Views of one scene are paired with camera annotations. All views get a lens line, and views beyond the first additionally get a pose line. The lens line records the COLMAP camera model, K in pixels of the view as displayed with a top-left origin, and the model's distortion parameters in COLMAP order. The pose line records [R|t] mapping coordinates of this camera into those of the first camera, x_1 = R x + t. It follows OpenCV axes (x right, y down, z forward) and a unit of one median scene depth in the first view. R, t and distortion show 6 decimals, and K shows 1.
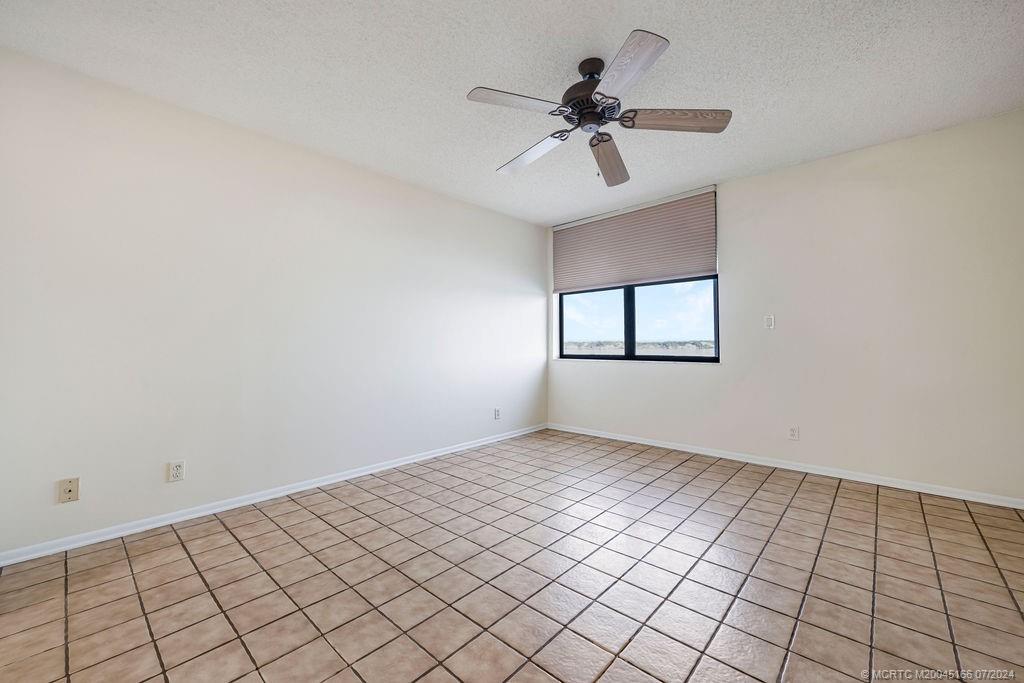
lens RADIAL K [[403.9, 0, 503.9], [0, 403.9, 338.2], [0, 0, 1]] dist [-0.001153, 0.000207]
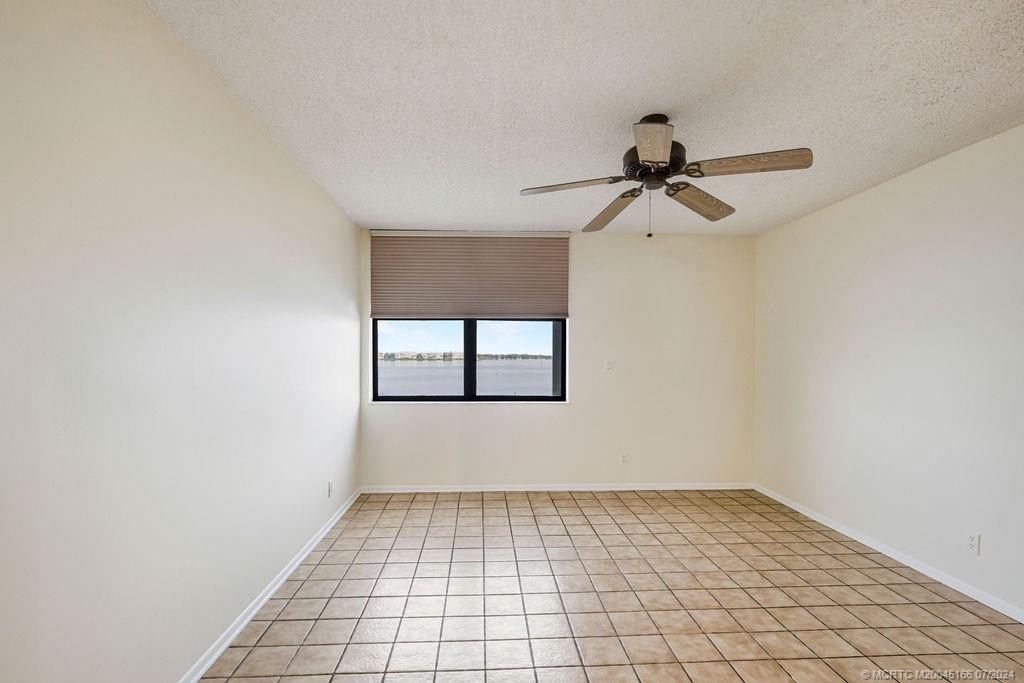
lens RADIAL K [[476.4, 0, 503.8], [0, 476.4, 360.9], [0, 0, 1]] dist [0.000291, 0.000210]
pose [[0.696990, -0.001420, 0.717080, -0.701420], [-0.016564, 0.999699, 0.018080, -0.097749], [-0.716890, -0.024479, 0.696757, 0.369598]]
